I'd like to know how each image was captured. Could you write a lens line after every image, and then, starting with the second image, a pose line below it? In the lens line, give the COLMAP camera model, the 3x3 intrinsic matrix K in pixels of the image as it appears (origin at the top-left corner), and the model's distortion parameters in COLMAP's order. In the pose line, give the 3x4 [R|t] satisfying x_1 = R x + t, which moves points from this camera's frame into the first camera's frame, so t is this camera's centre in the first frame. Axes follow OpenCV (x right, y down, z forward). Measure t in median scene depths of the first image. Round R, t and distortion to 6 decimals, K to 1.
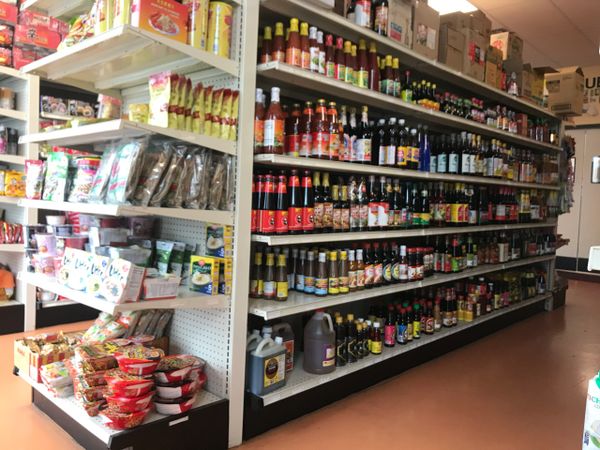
lens RADIAL K [[501.3, 0, 299.4], [0, 501.3, 225.9], [0, 0, 1]] dist [0.037424, -0.050836]
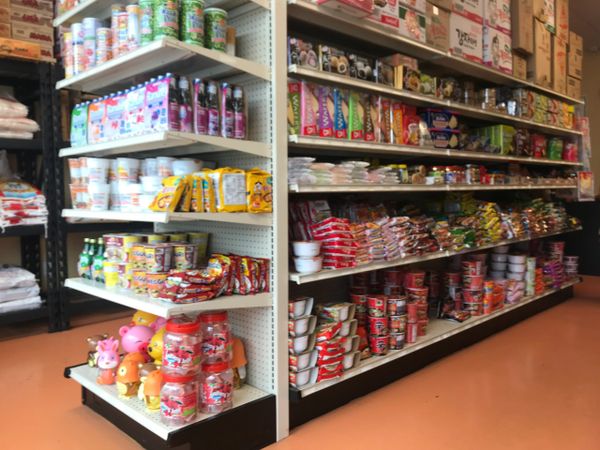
lens RADIAL K [[501.3, 0, 301.9], [0, 501.3, 225.2], [0, 0, 1]] dist [0.037424, -0.050836]
pose [[0.996939, -0.049937, -0.060150, -0.464065], [0.050761, 0.998636, 0.012248, -0.047742], [0.059456, -0.015264, 0.998114, 0.413808]]
